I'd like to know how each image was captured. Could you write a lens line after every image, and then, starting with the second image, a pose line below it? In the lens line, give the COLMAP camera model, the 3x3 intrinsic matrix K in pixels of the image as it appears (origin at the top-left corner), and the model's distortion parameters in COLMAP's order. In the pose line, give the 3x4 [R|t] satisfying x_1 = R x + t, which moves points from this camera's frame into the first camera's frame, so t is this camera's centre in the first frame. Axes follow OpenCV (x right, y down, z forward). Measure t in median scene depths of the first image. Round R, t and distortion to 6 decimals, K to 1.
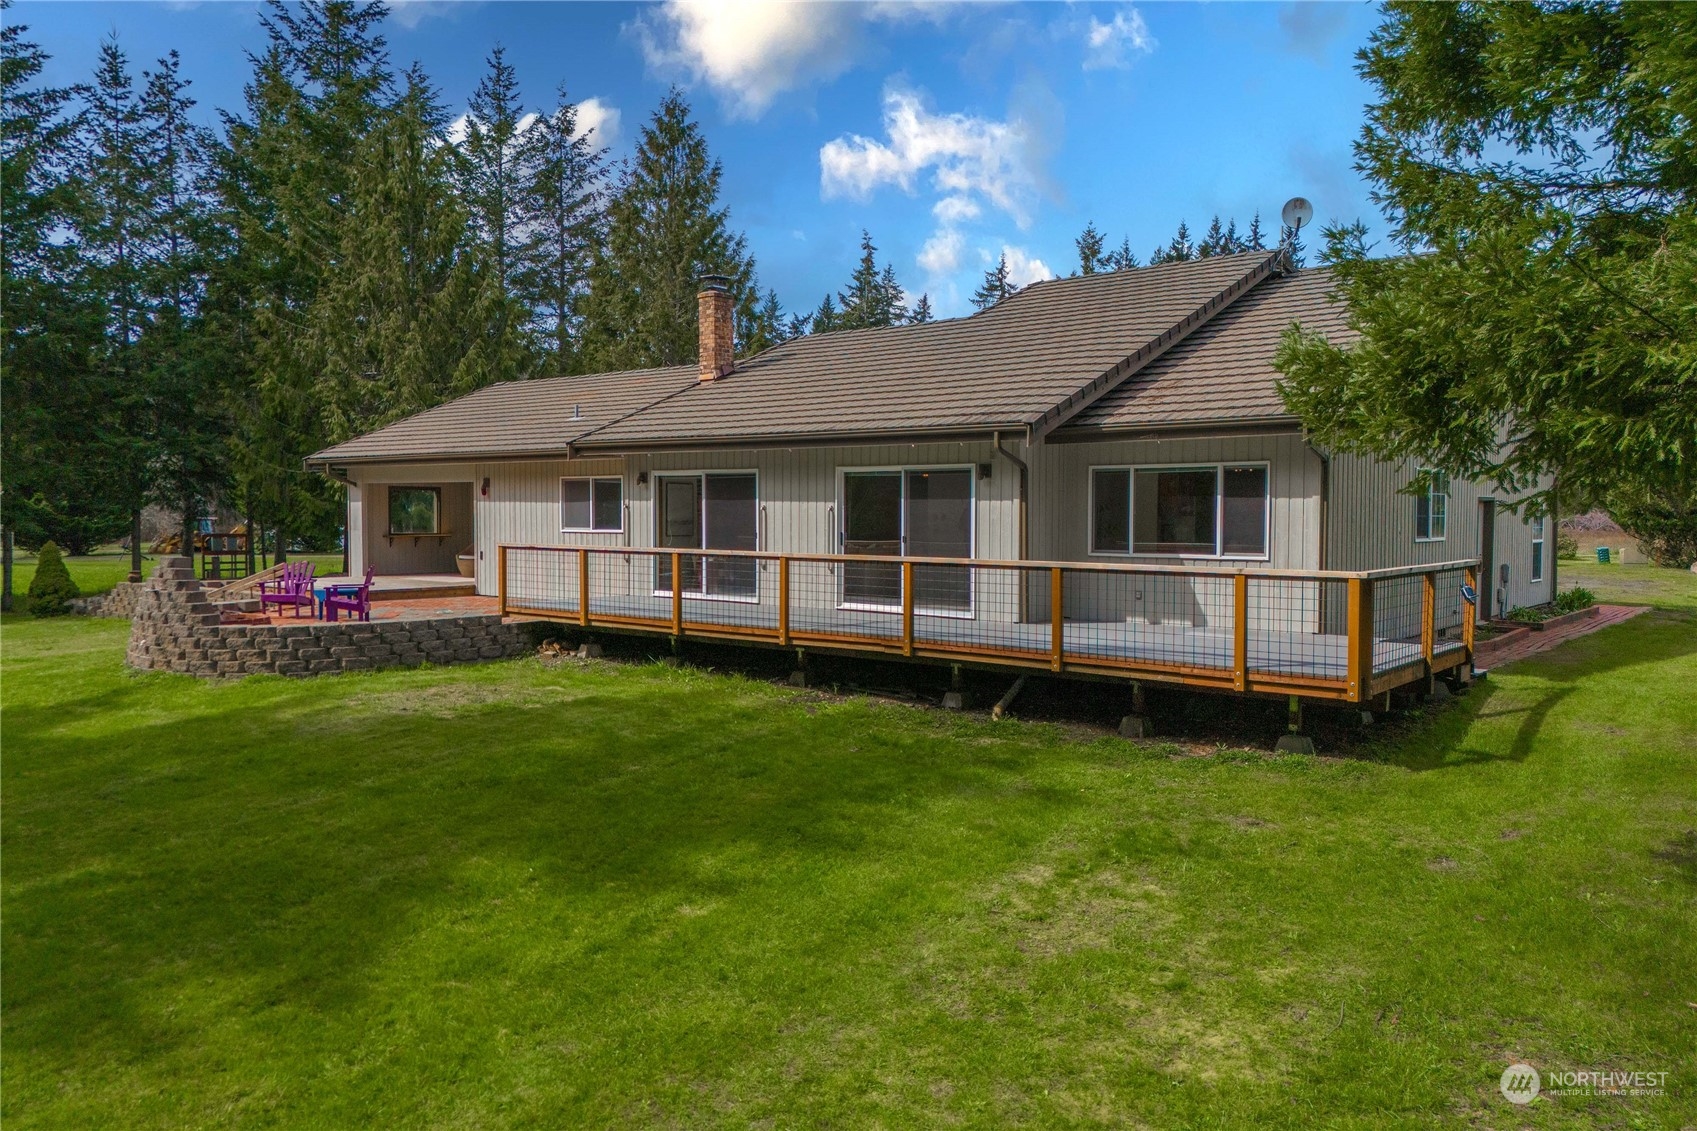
lens RADIAL K [[1201.5, 0, 848.5], [0, 1201.5, 565.5], [0, 0, 1]] dist [0.055796, 0.000006]
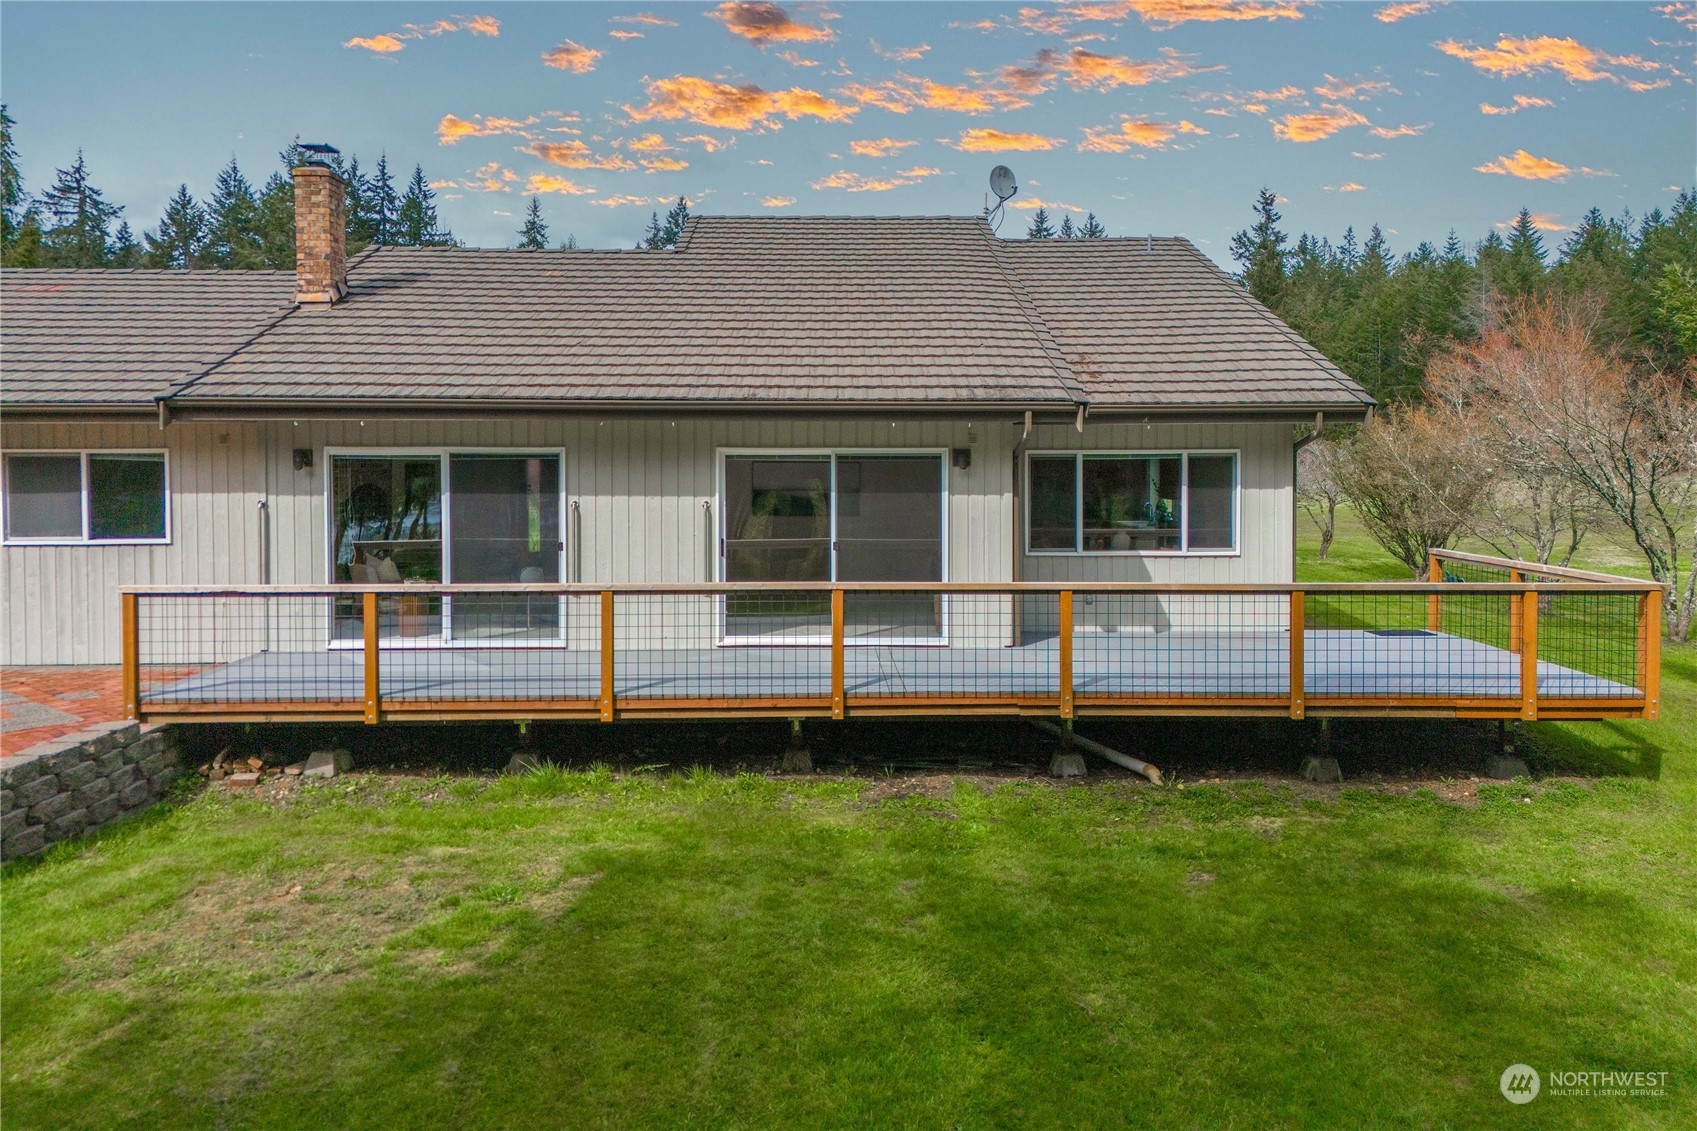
lens RADIAL K [[1231.1, 0, 847.2], [0, 1231.1, 488.3], [0, 0, 1]] dist [0.049374, -0.003605]
pose [[0.769730, -0.019285, 0.638078, -0.411497], [0.033663, 0.999379, -0.010404, -0.047194], [-0.637481, 0.029488, 0.769902, 0.383414]]
